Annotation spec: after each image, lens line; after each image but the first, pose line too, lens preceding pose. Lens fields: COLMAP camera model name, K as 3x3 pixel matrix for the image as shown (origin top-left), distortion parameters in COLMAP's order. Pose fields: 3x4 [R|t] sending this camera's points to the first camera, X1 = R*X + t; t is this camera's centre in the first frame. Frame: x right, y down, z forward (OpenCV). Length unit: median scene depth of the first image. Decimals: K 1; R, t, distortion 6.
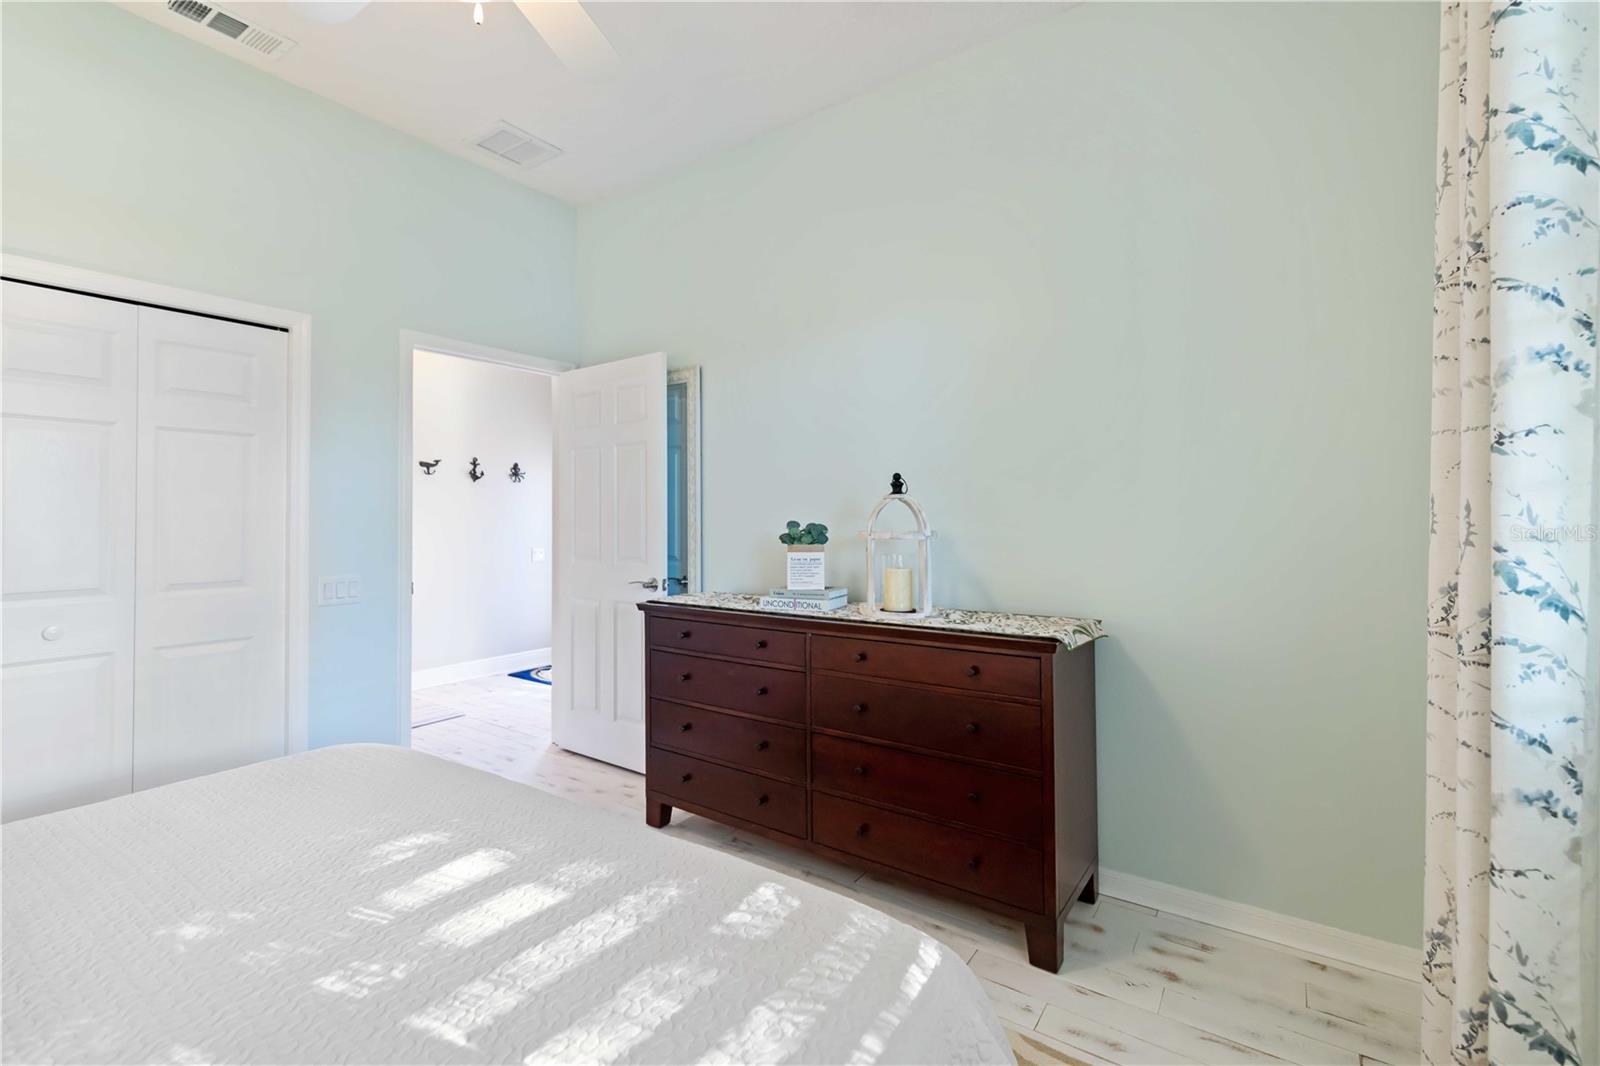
lens RADIAL K [[694.4, 0, 796.6], [0, 694.4, 517.8], [0, 0, 1]] dist [-0.000823, 0.002387]
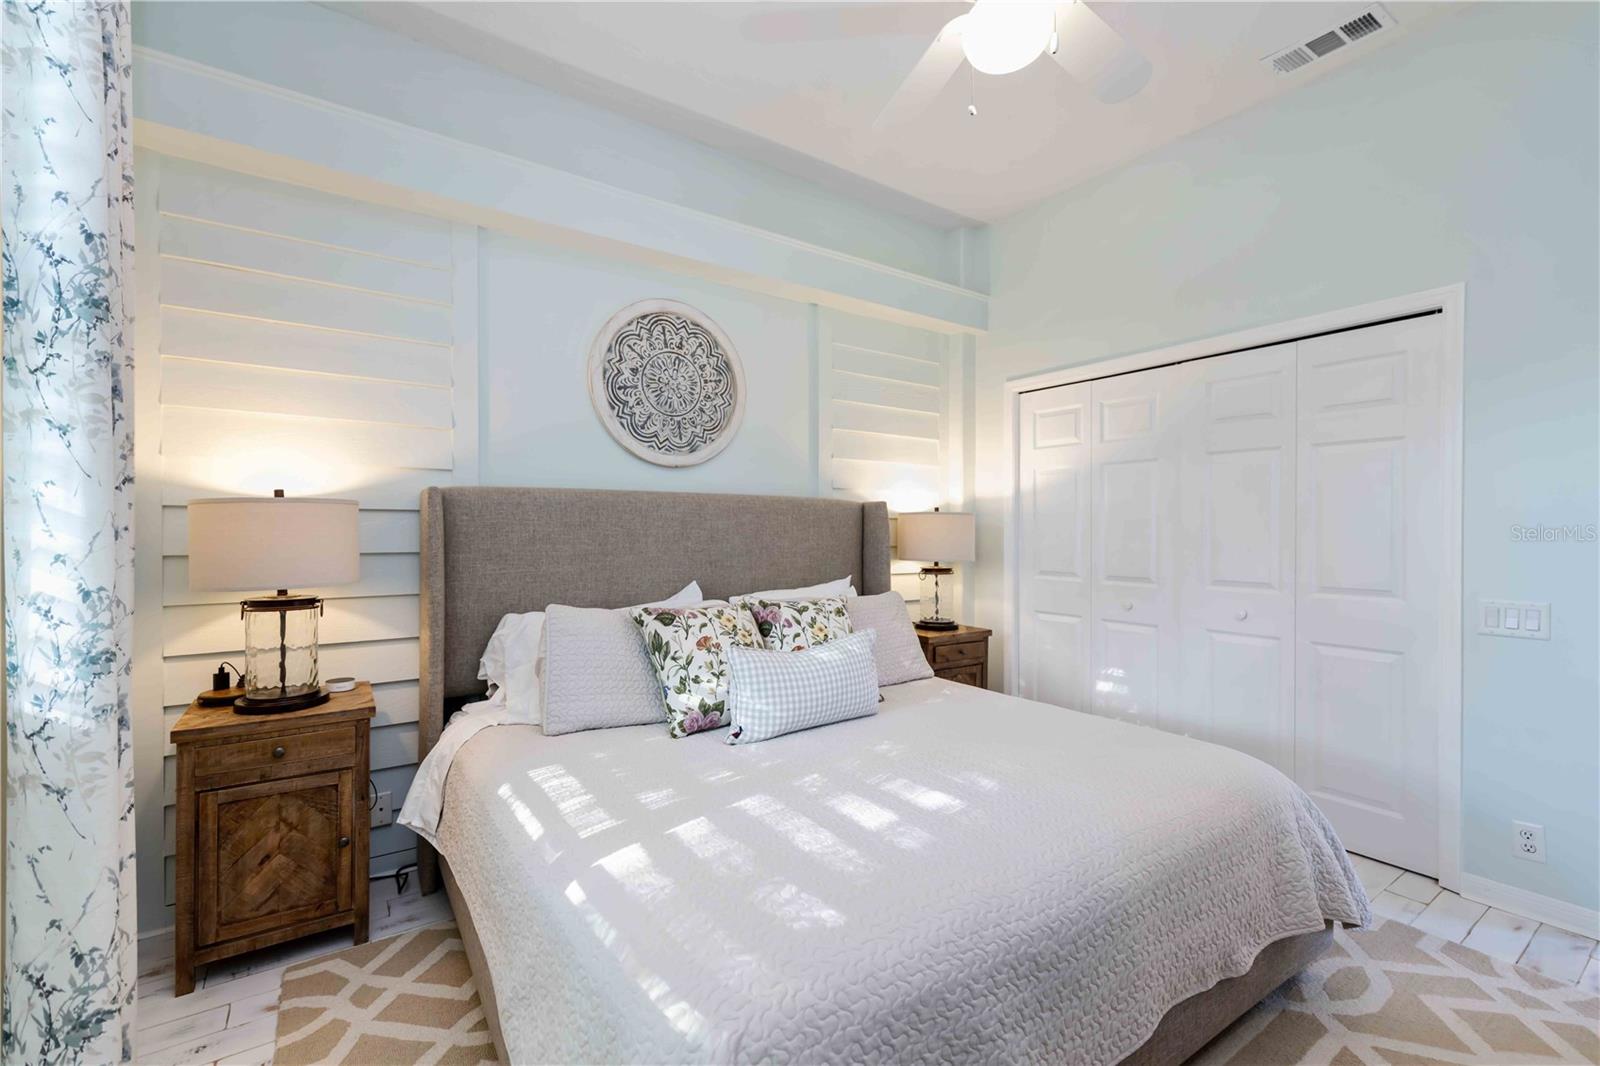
lens RADIAL K [[694.4, 0, 799.0], [0, 694.4, 532.9], [0, 0, 1]] dist [-0.000823, 0.002387]
pose [[-0.345716, 0.008231, -0.938303, 0.940782], [0.002458, 0.999966, 0.007866, 0.001850], [0.938336, 0.000413, -0.345725, 1.402341]]
